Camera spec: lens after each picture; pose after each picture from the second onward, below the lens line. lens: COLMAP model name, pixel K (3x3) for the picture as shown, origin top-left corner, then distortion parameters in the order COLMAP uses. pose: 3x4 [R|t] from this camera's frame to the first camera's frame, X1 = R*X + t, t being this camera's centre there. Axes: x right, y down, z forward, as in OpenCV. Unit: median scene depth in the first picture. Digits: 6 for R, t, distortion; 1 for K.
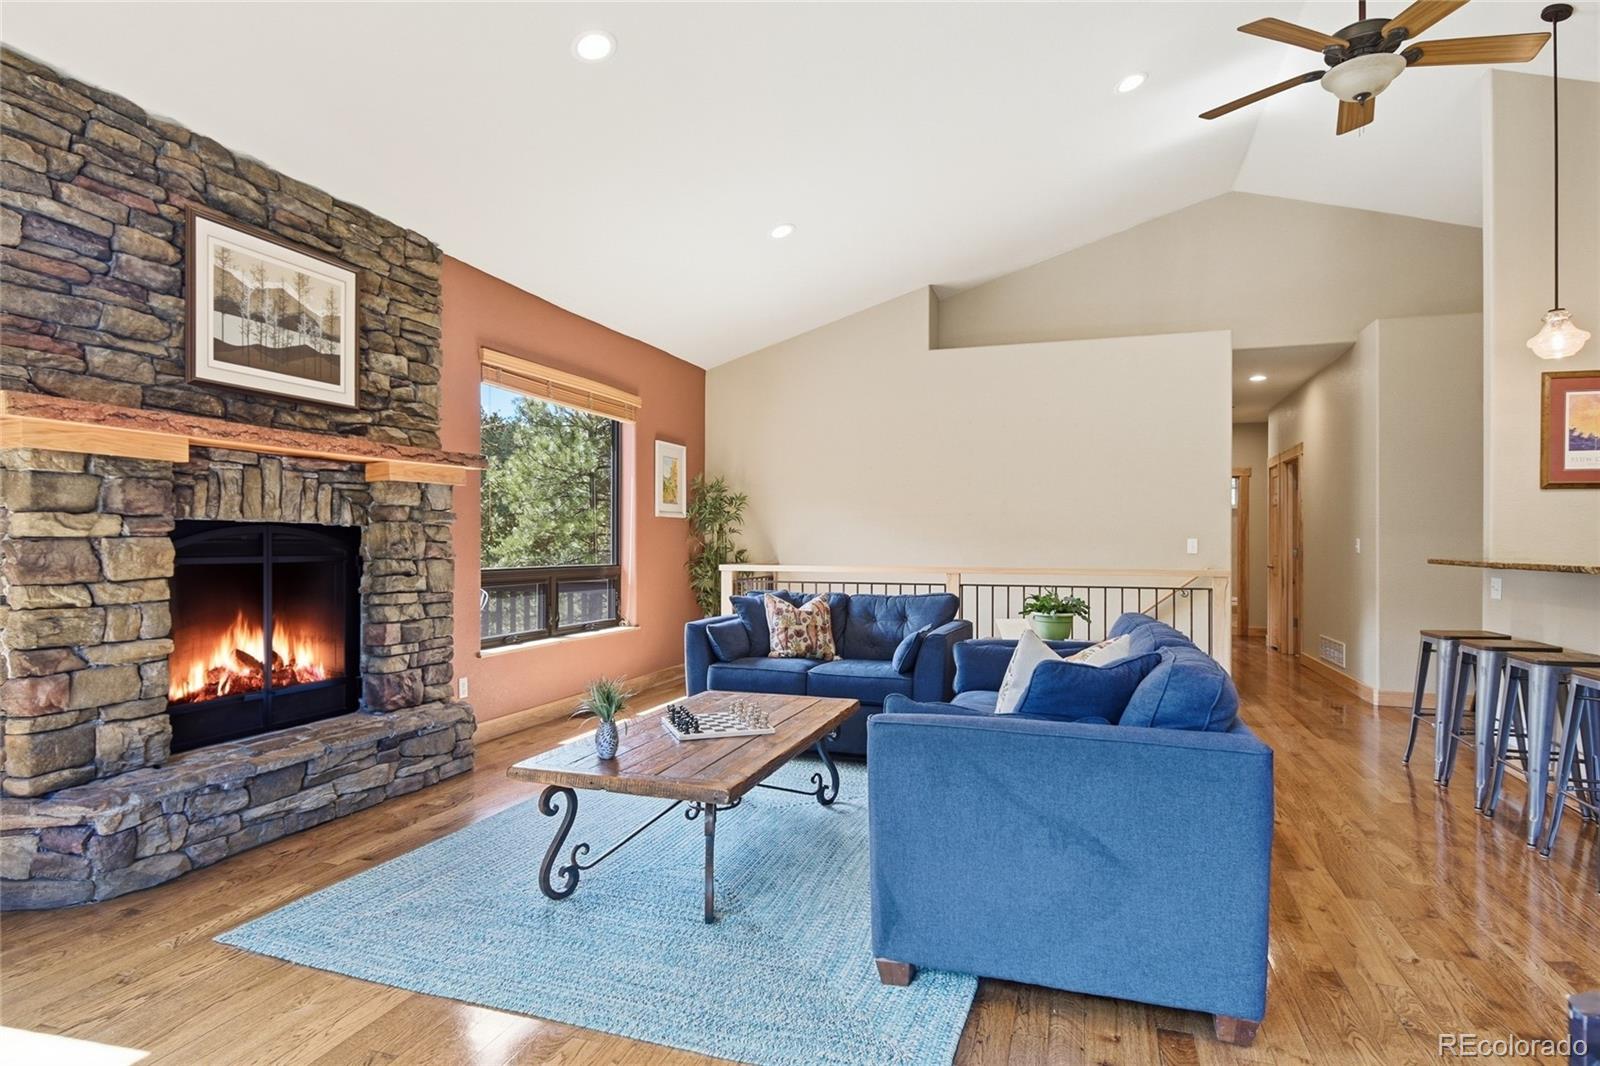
lens RADIAL K [[874.9, 0, 815.4], [0, 874.9, 540.1], [0, 0, 1]] dist [-0.008491, 0.001956]
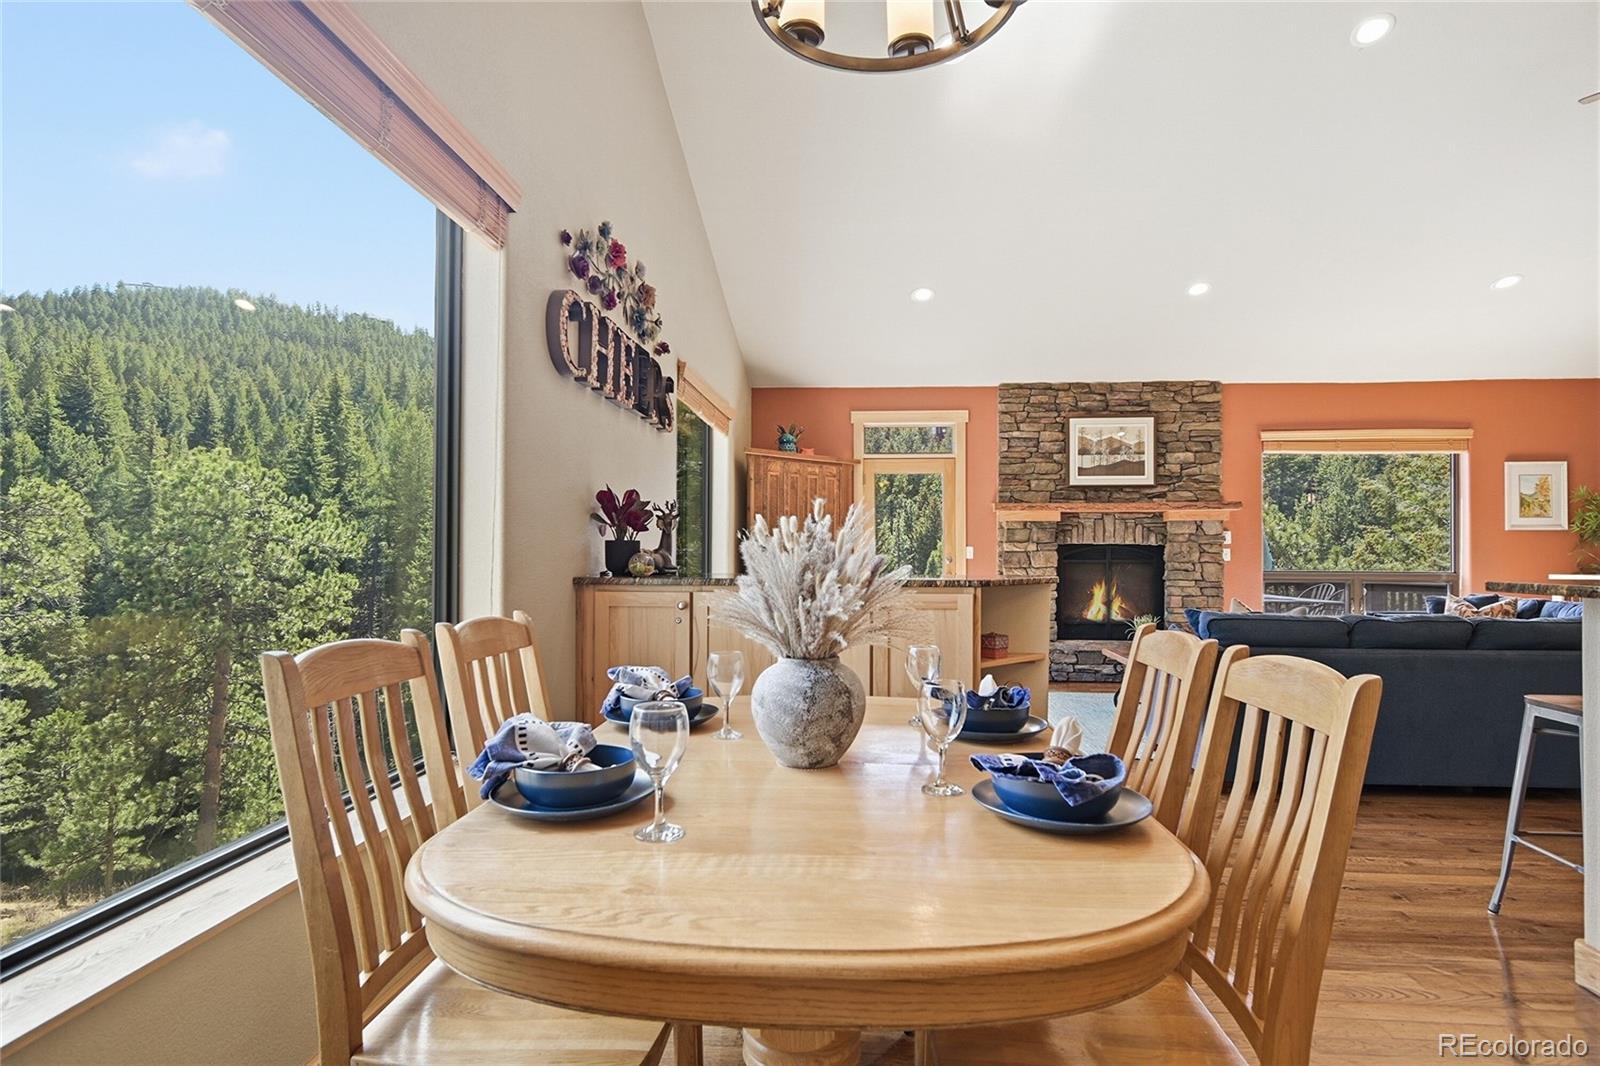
lens RADIAL K [[836.4, 0, 798.7], [0, 836.4, 548.8], [0, 0, 1]] dist [0.002913, -0.000236]
pose [[0.225877, -0.006680, -0.974133, 1.226426], [0.002083, 0.999978, -0.006375, 0.003320], [0.974154, -0.000589, 0.225886, -0.229408]]
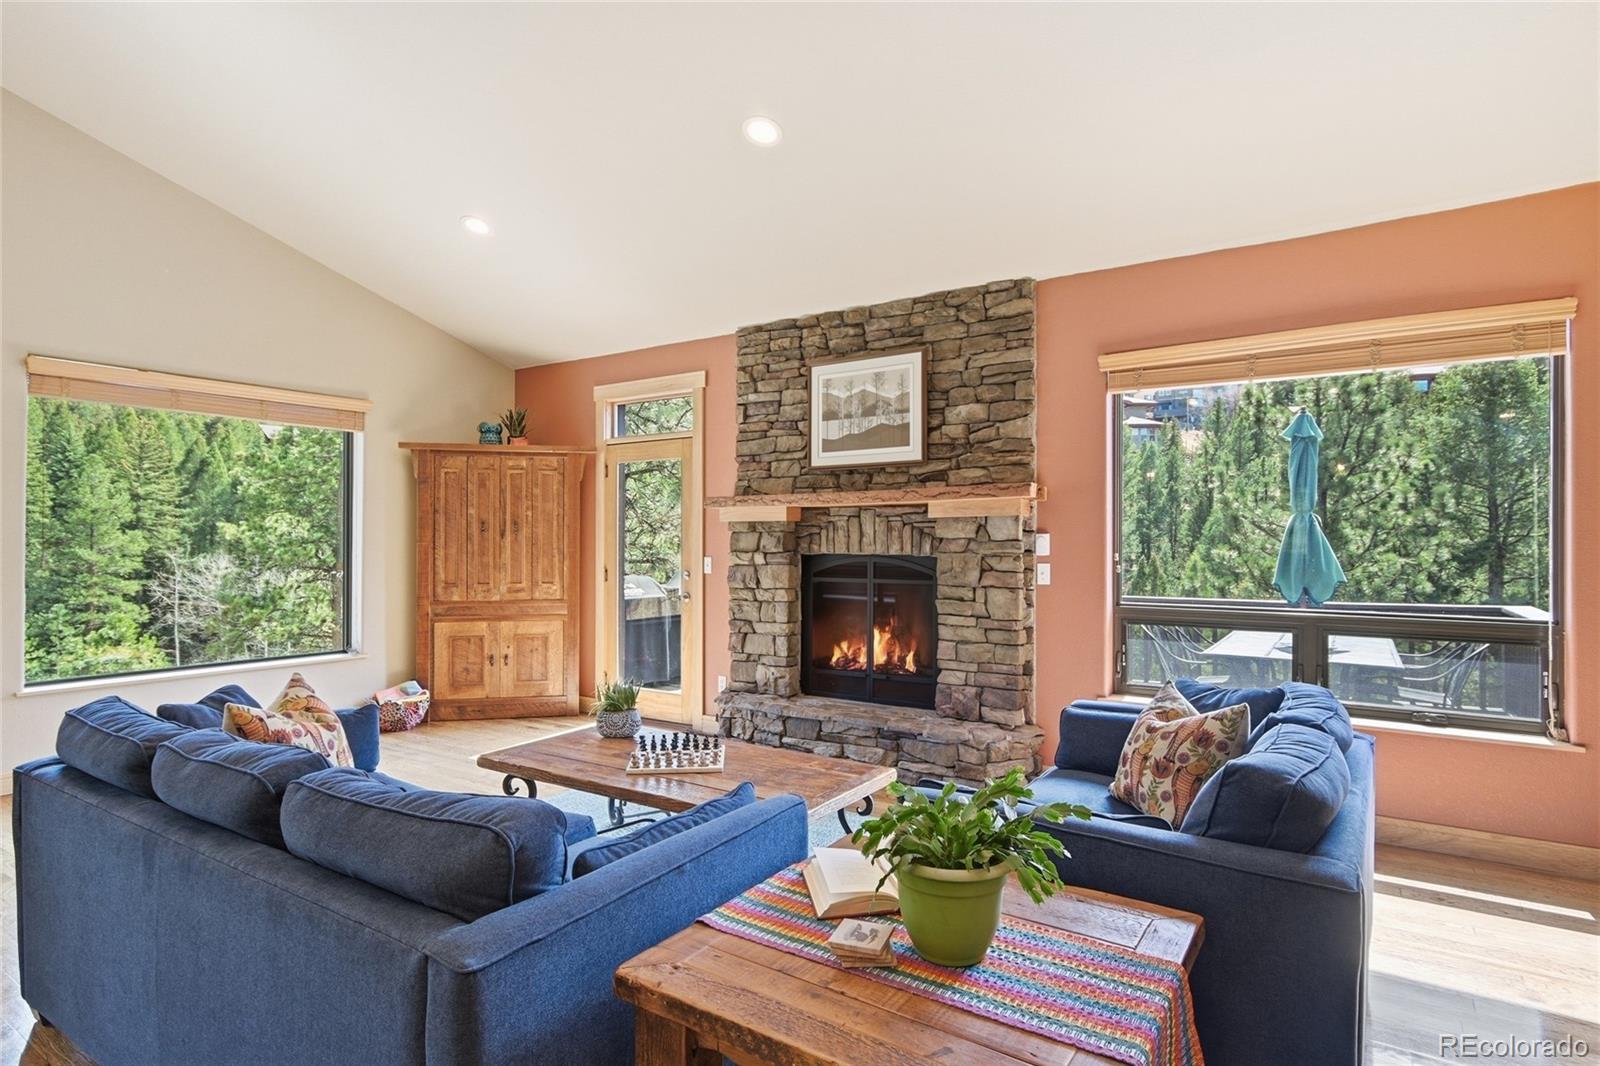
lens RADIAL K [[836.4, 0, 801.9], [0, 836.4, 538.4], [0, 0, 1]] dist [0.002913, -0.000236]
pose [[-0.275577, -0.008114, -0.961245, 0.704591], [0.002738, 0.999954, -0.009225, -0.034054], [0.961275, -0.005174, -0.275542, 1.253410]]
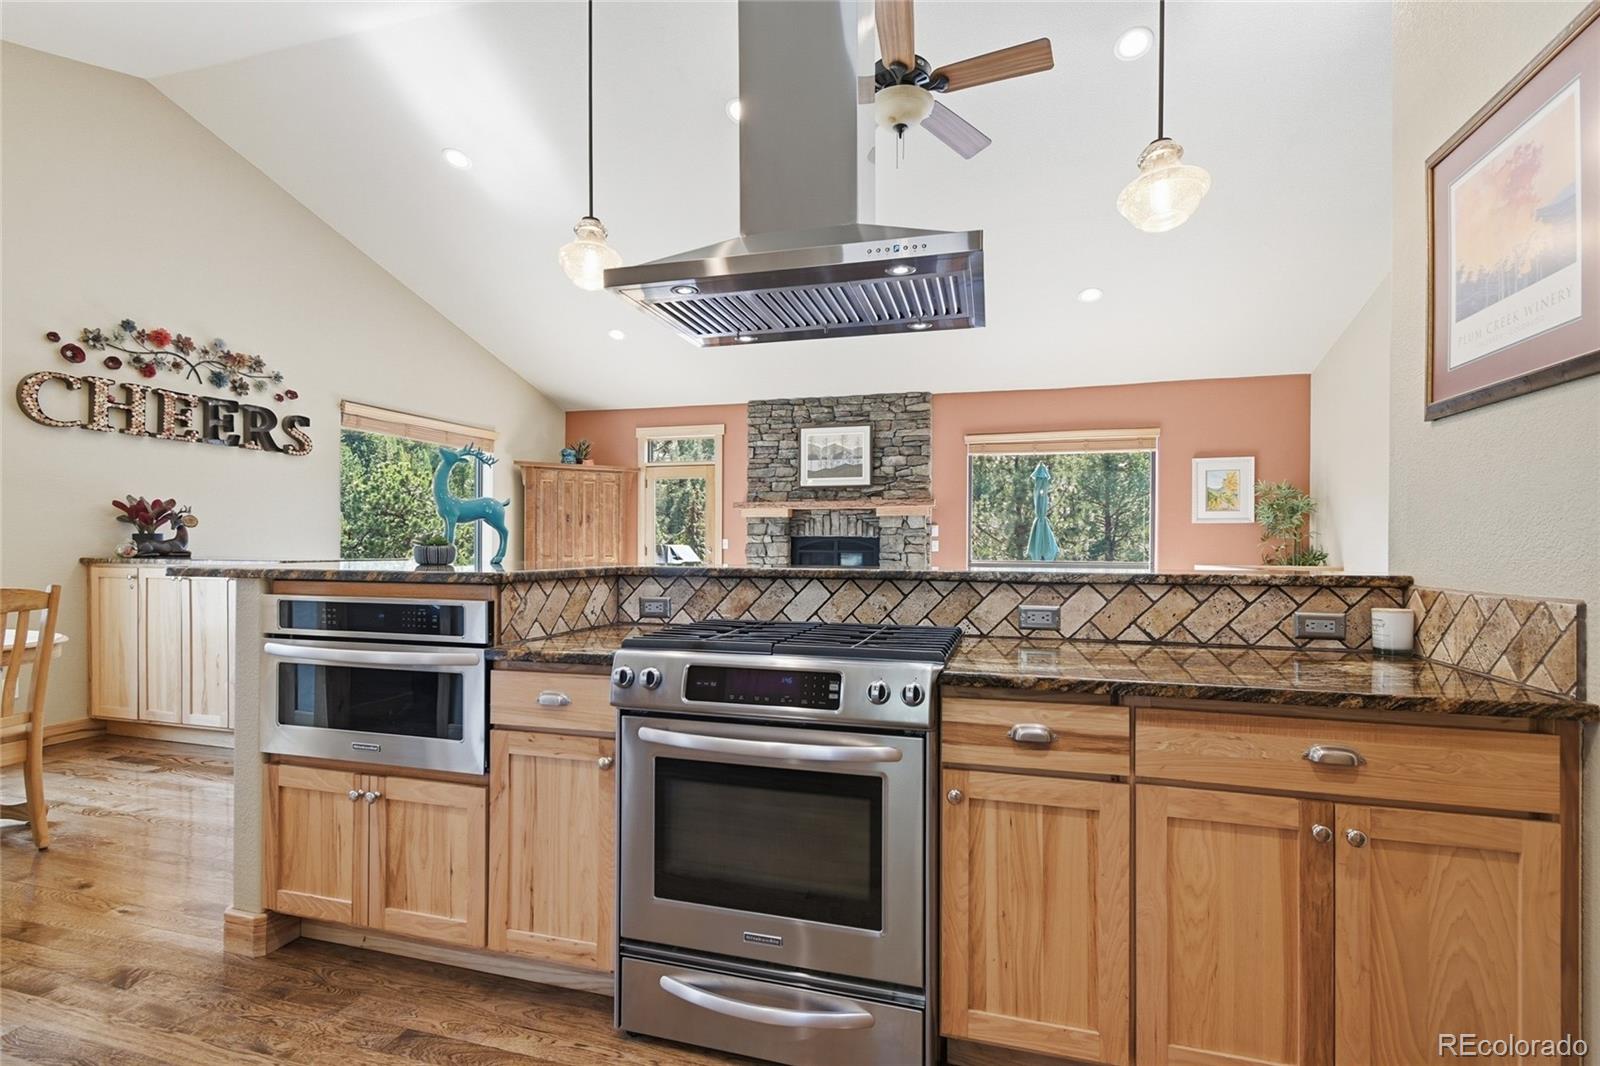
lens RADIAL K [[740.3, 0, 797.2], [0, 740.3, 547.9], [0, 0, 1]] dist [0.008032, -0.000269]
pose [[0.025428, 0.002003, -0.999675, 1.500665], [-0.000679, 0.999998, 0.001986, 0.008137], [0.999676, 0.000629, 0.025430, 0.823014]]
